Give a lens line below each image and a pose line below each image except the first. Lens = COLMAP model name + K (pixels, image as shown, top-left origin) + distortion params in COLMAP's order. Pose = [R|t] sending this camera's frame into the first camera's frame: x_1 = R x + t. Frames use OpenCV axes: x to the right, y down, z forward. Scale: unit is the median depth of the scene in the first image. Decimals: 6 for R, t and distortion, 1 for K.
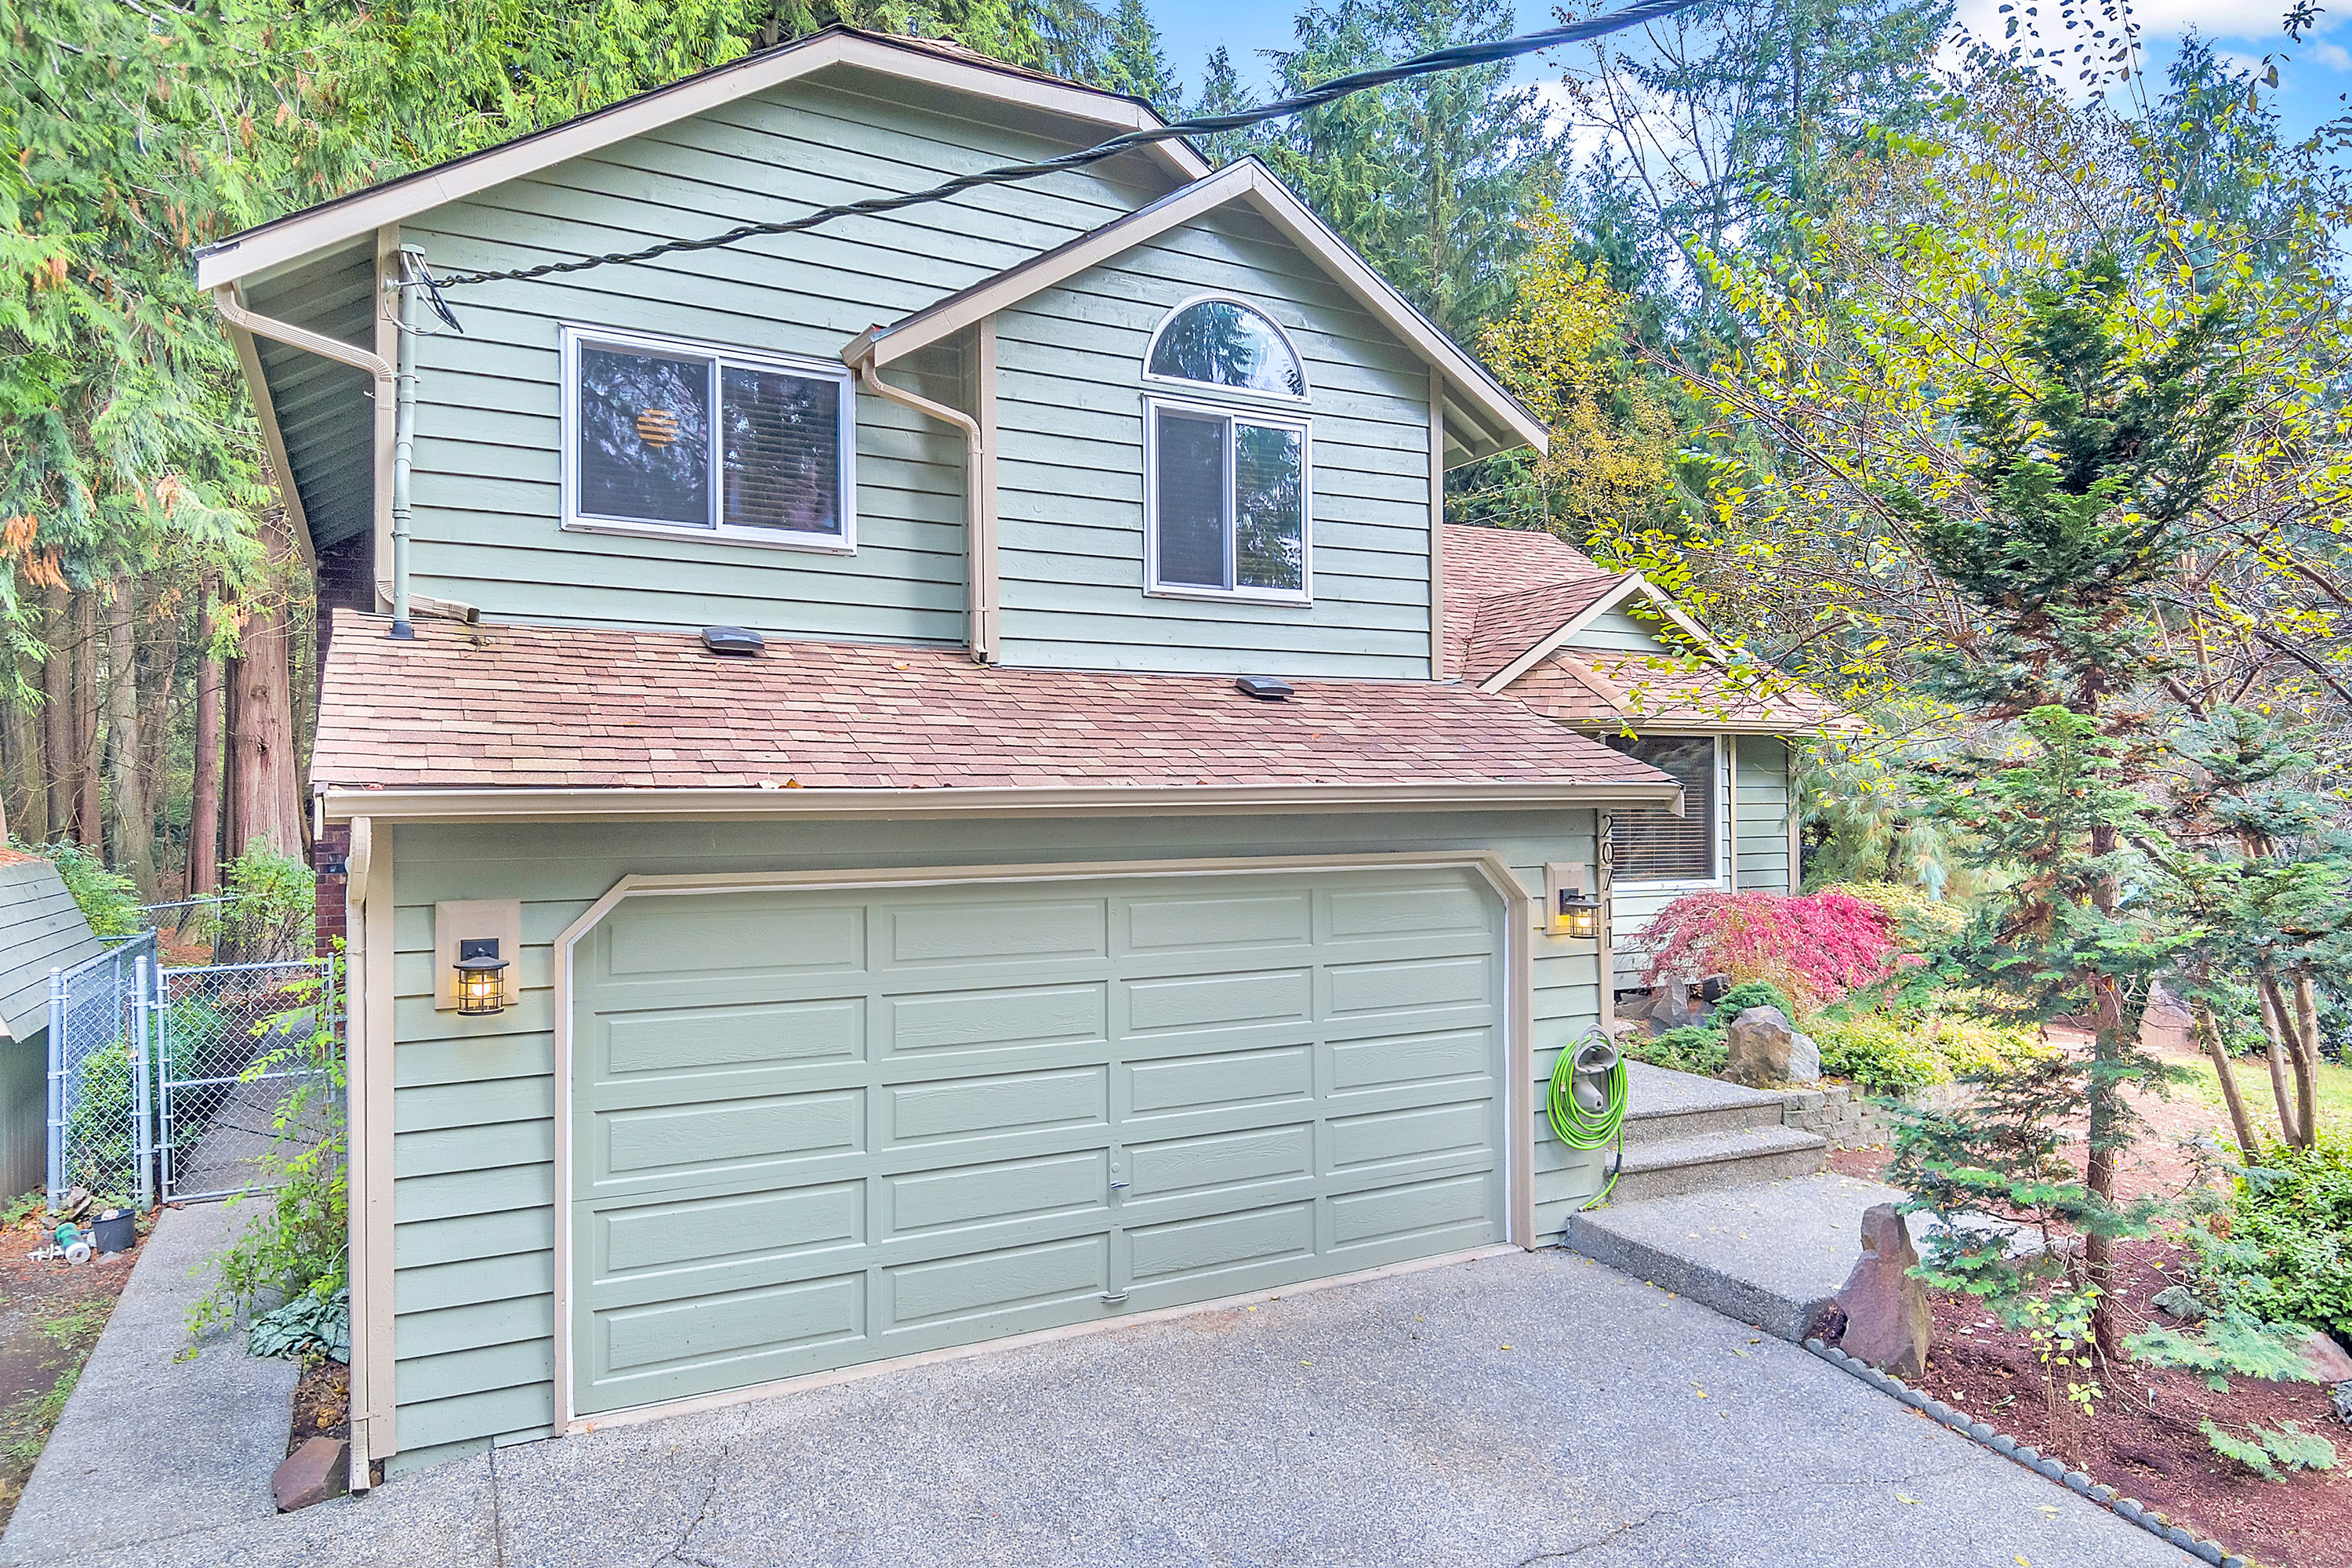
lens RADIAL K [[1451.0, 0, 1139.6], [0, 1451.0, 818.6], [0, 0, 1]] dist [0.059078, -0.068981]
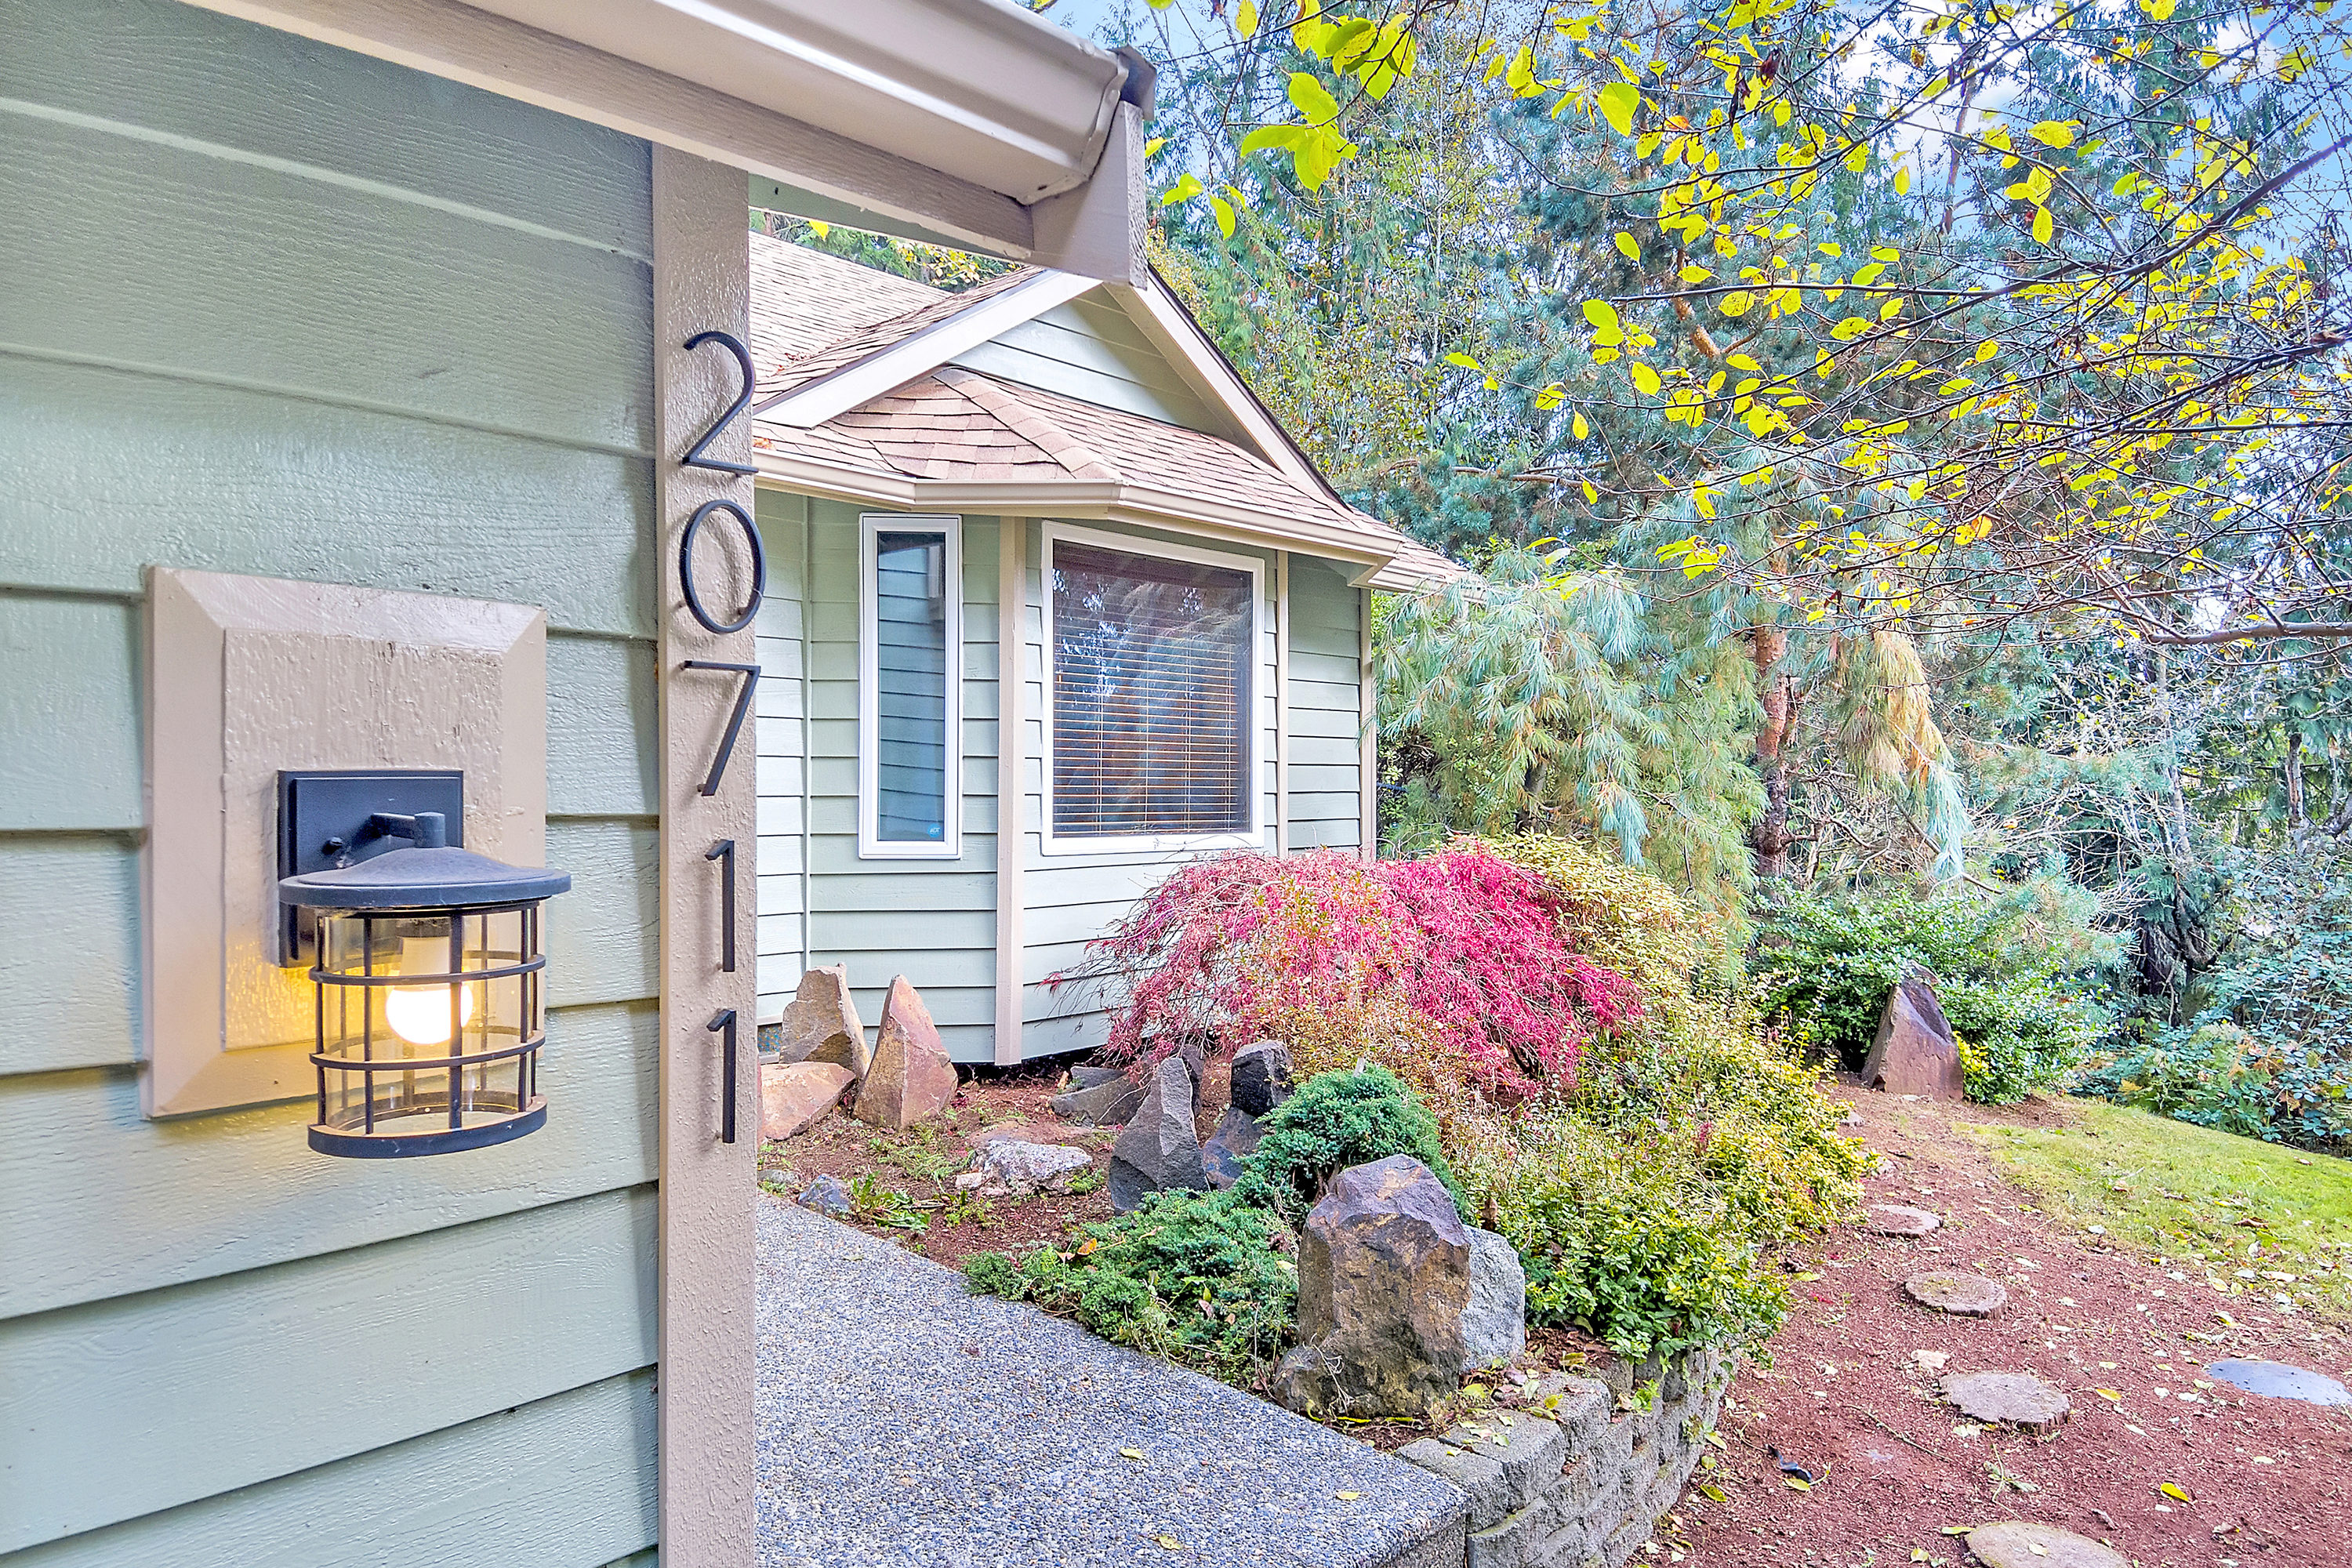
lens RADIAL K [[1451.0, 0, 1139.6], [0, 1451.0, 818.6], [0, 0, 1]] dist [0.059078, -0.068981]
pose [[0.953305, 0.000580, 0.302009, 0.203090], [-0.004471, 0.999916, 0.012194, 0.032047], [-0.301976, -0.012975, 0.953227, 0.530297]]
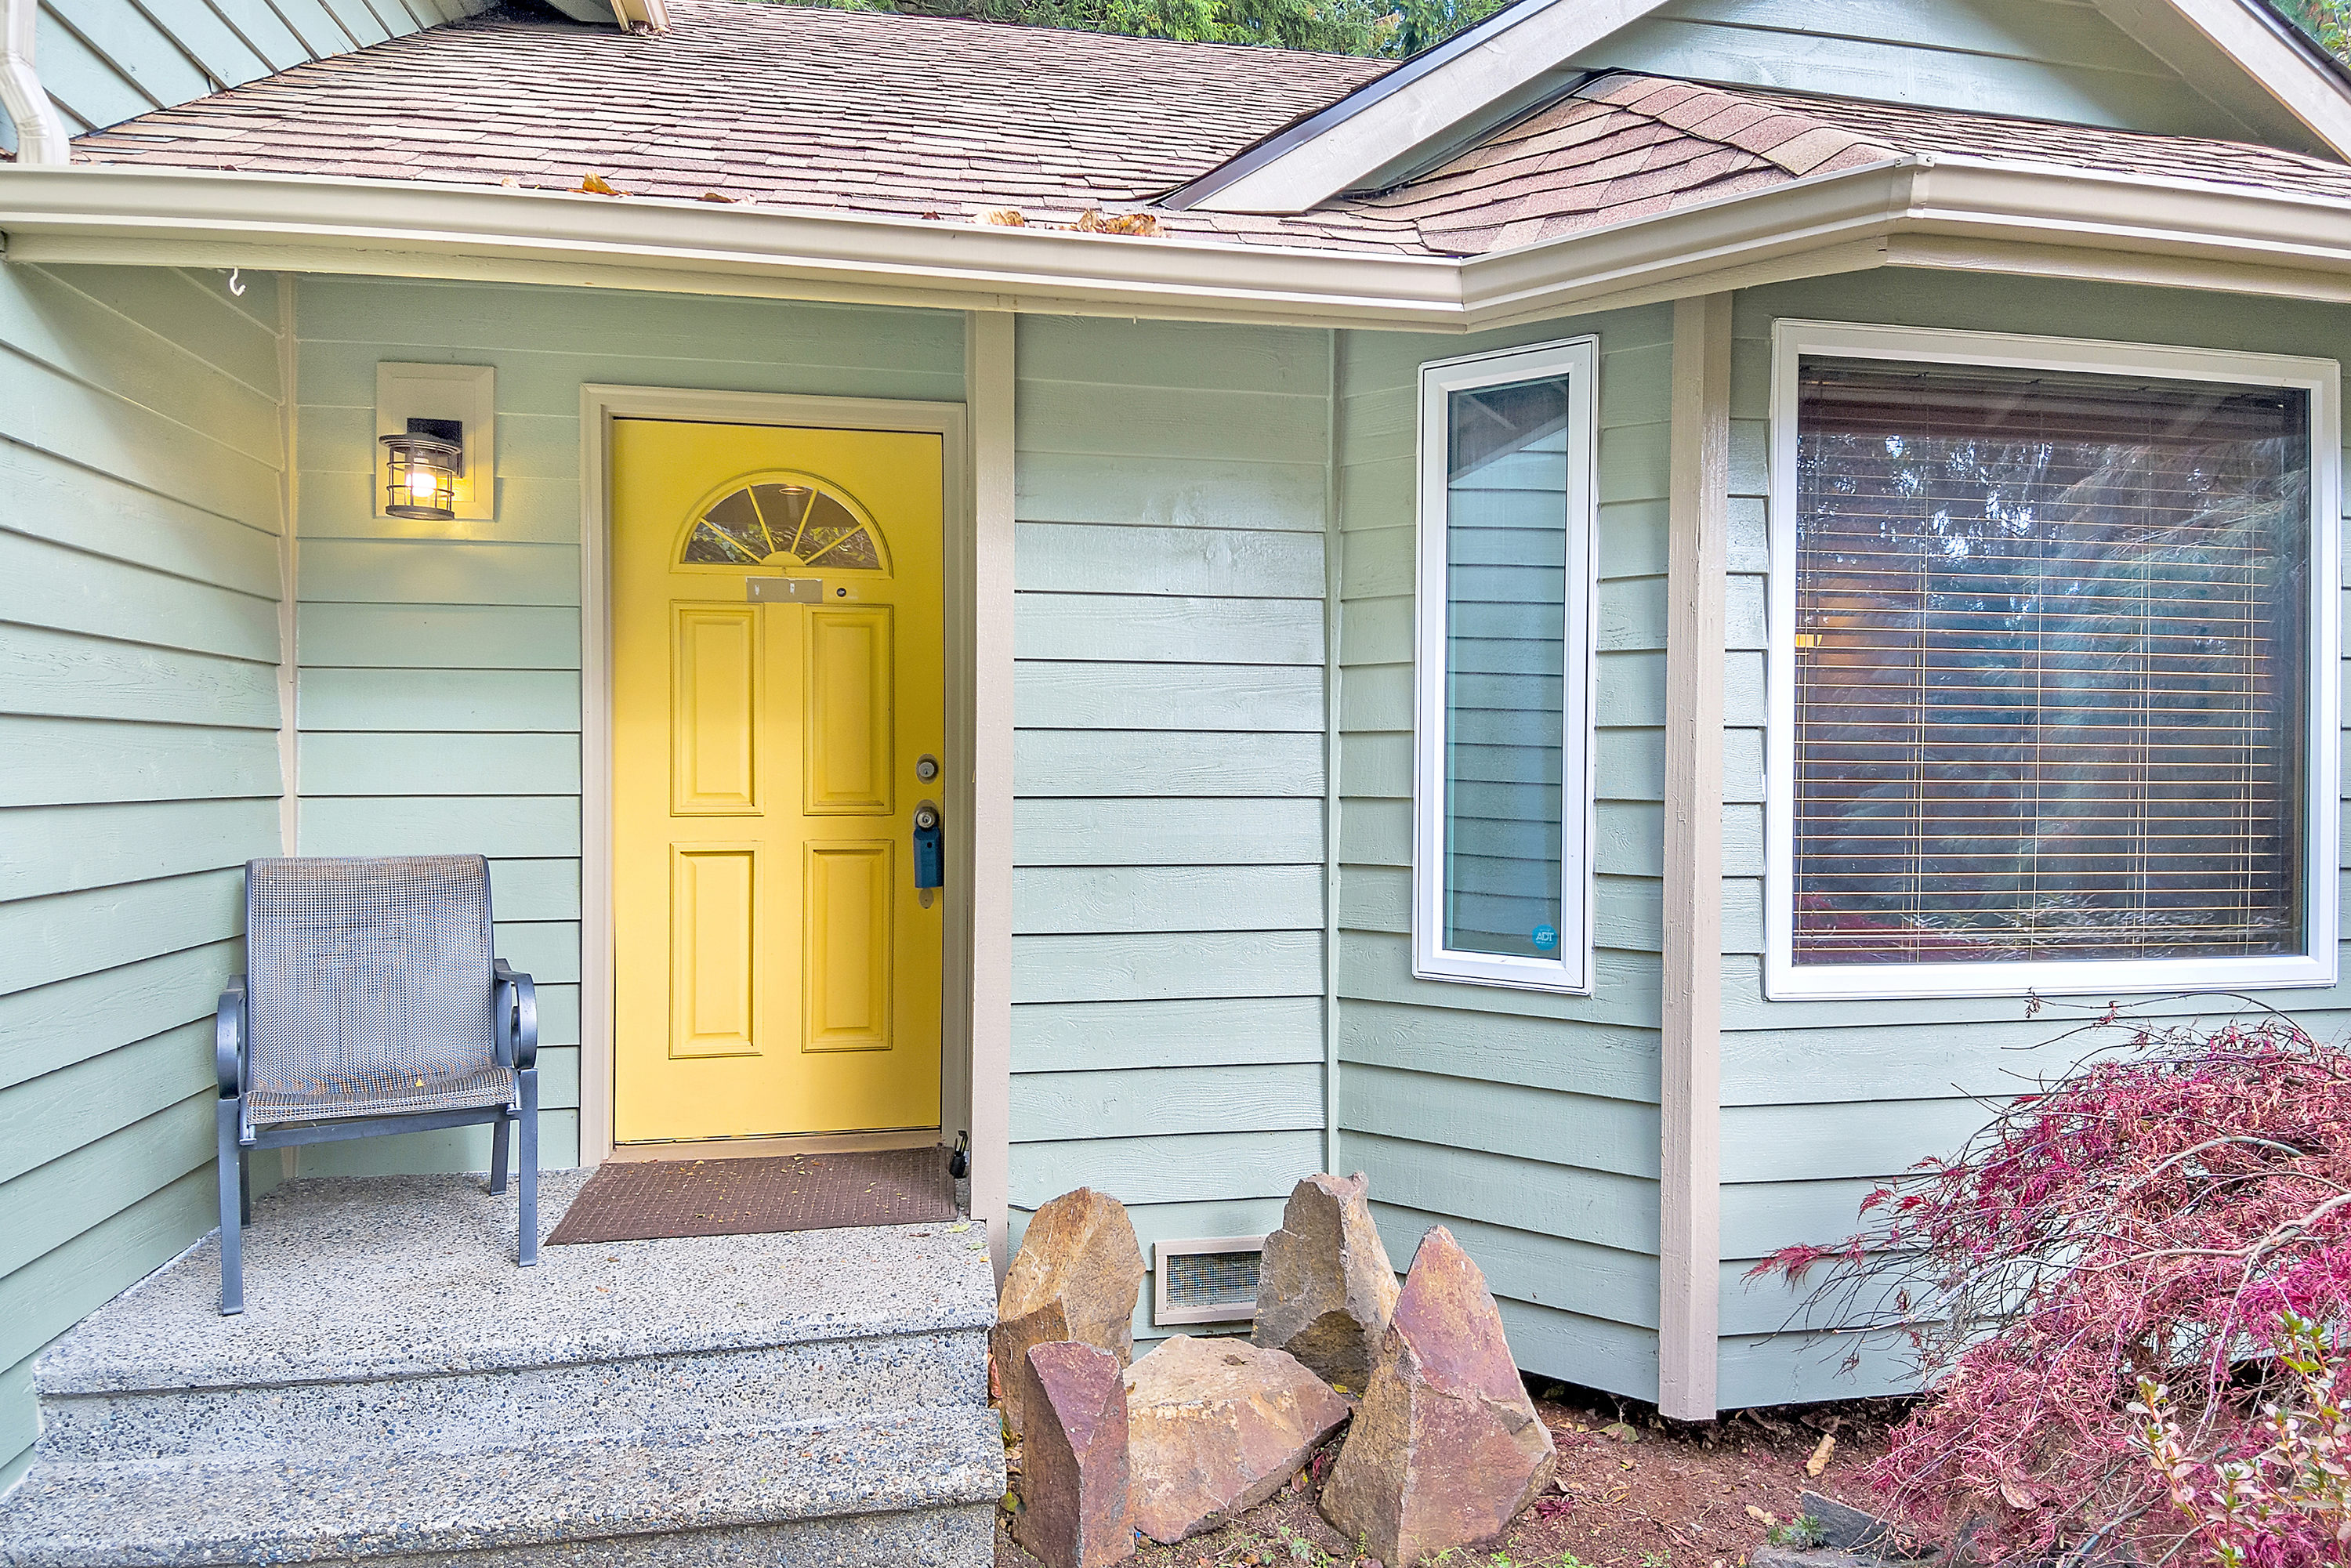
lens RADIAL K [[1408.7, 0, 1175.5], [0, 1408.7, 784.0], [0, 0, 1]] dist [0.056783, -0.073190]
pose [[0.957592, 0.009846, -0.287961, 0.287419], [-0.008639, 0.999948, 0.005461, 0.015470], [0.288000, -0.002742, 0.957627, 0.738446]]
